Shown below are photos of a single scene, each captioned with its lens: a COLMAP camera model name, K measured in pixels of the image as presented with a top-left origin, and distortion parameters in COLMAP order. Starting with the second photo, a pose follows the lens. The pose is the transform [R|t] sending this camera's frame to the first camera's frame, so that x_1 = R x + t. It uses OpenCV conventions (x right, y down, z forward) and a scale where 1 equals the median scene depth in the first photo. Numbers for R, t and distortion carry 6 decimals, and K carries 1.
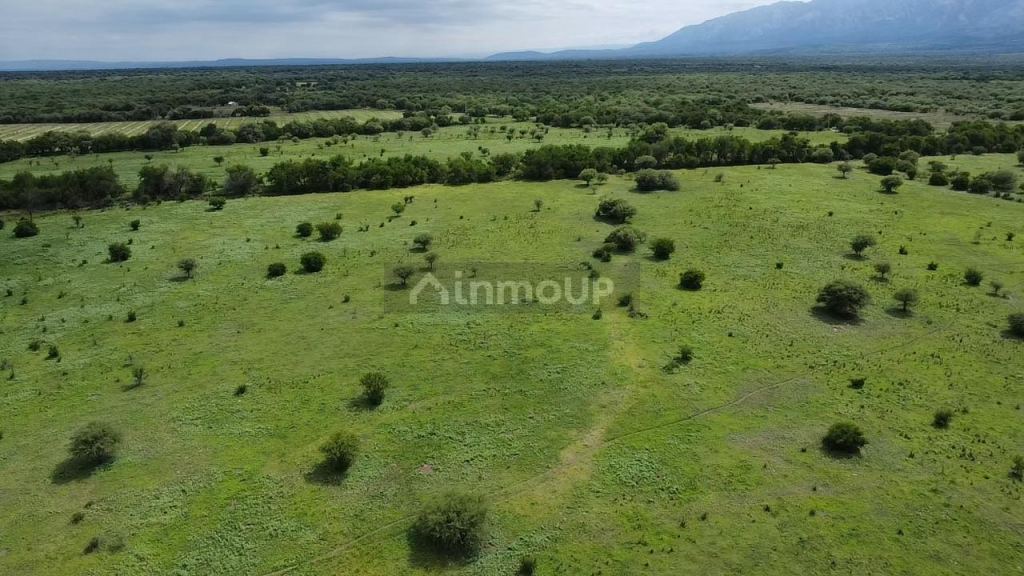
lens RADIAL K [[737.7, 0, 507.5], [0, 737.7, 284.9], [0, 0, 1]] dist [-0.031076, 0.003394]
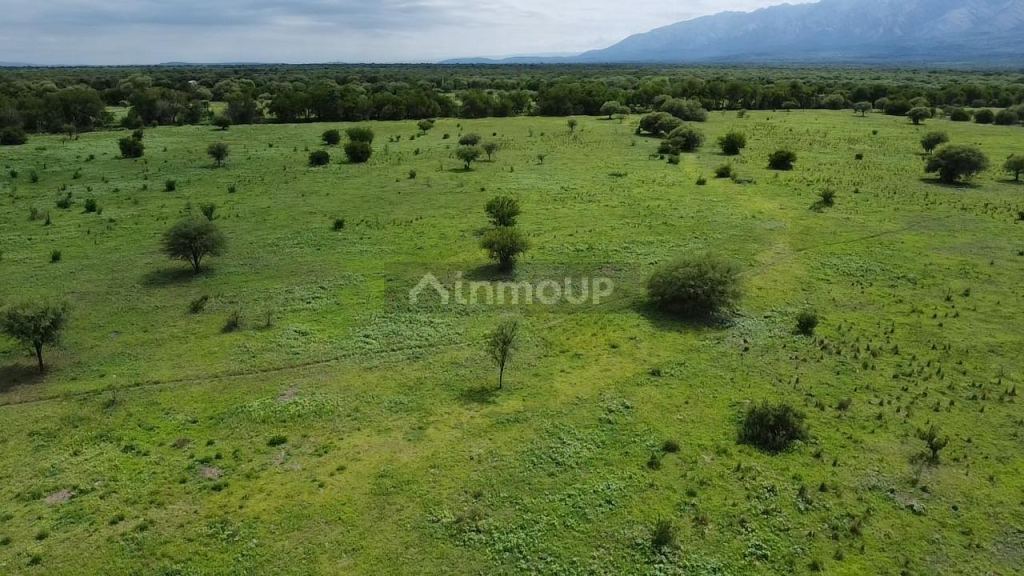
lens RADIAL K [[737.7, 0, 507.9], [0, 737.7, 286.0], [0, 0, 1]] dist [-0.031076, 0.003394]
pose [[0.997685, -0.008862, 0.067424, -0.084905], [0.009407, 0.999926, -0.007766, 0.083370], [-0.067350, 0.008382, 0.997694, 0.053745]]
